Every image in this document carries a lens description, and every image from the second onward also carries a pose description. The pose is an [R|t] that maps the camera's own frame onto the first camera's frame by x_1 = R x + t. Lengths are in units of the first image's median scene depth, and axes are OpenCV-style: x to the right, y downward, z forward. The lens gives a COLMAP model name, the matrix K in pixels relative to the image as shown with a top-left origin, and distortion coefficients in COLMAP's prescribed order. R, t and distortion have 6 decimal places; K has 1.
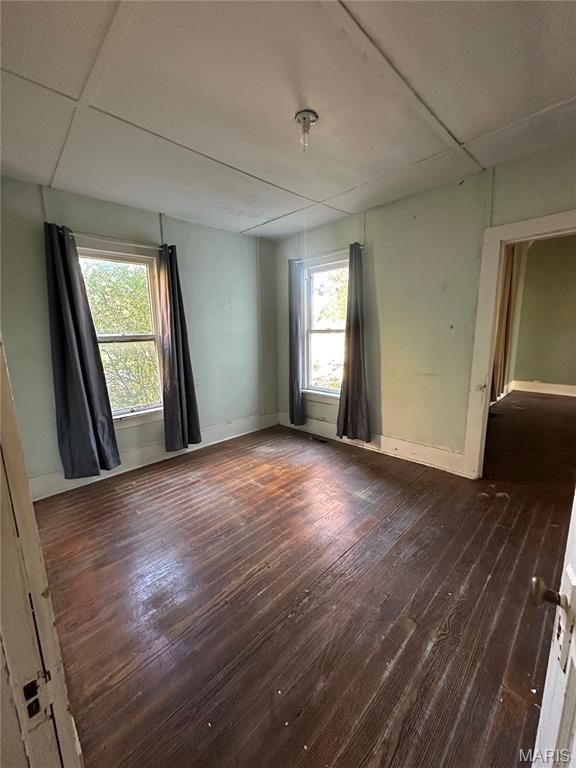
lens RADIAL K [[306.8, 0, 287.2], [0, 306.8, 384.4], [0, 0, 1]] dist [-0.009716, 0.001797]
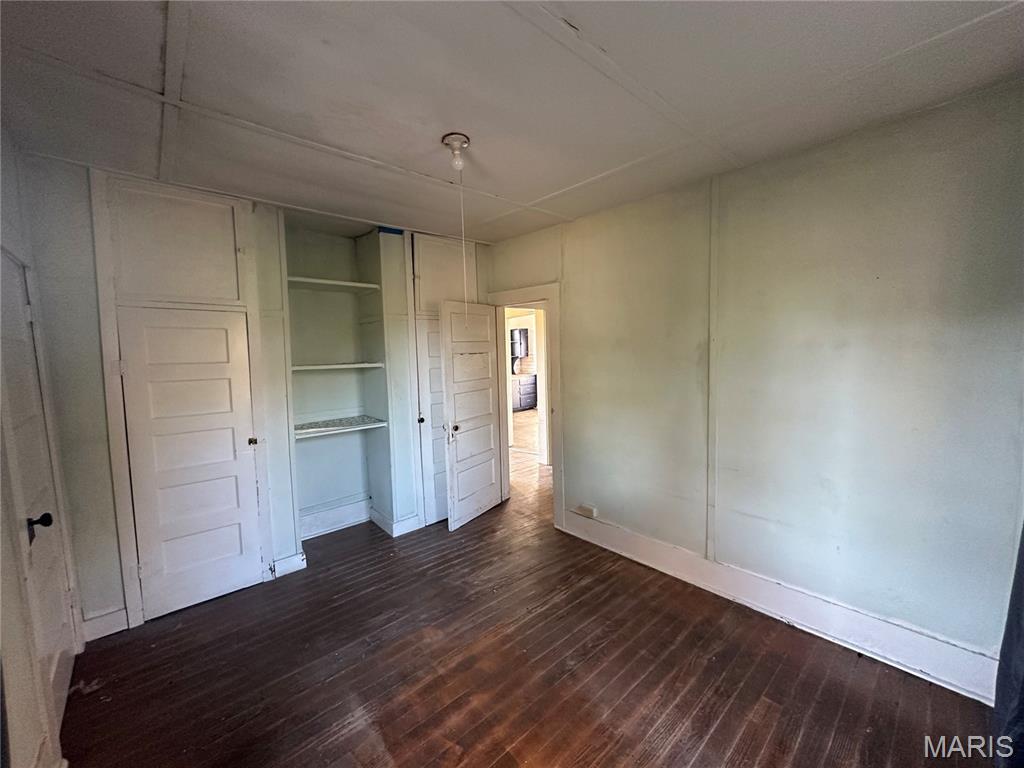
lens RADIAL K [[409.0, 0, 515.4], [0, 409.0, 382.0], [0, 0, 1]] dist [-0.009716, 0.001797]
pose [[-0.998333, 0.045329, 0.035721, -0.075632], [0.053012, 0.964933, 0.257089, -0.355006], [-0.022815, 0.258554, -0.965727, 1.552112]]
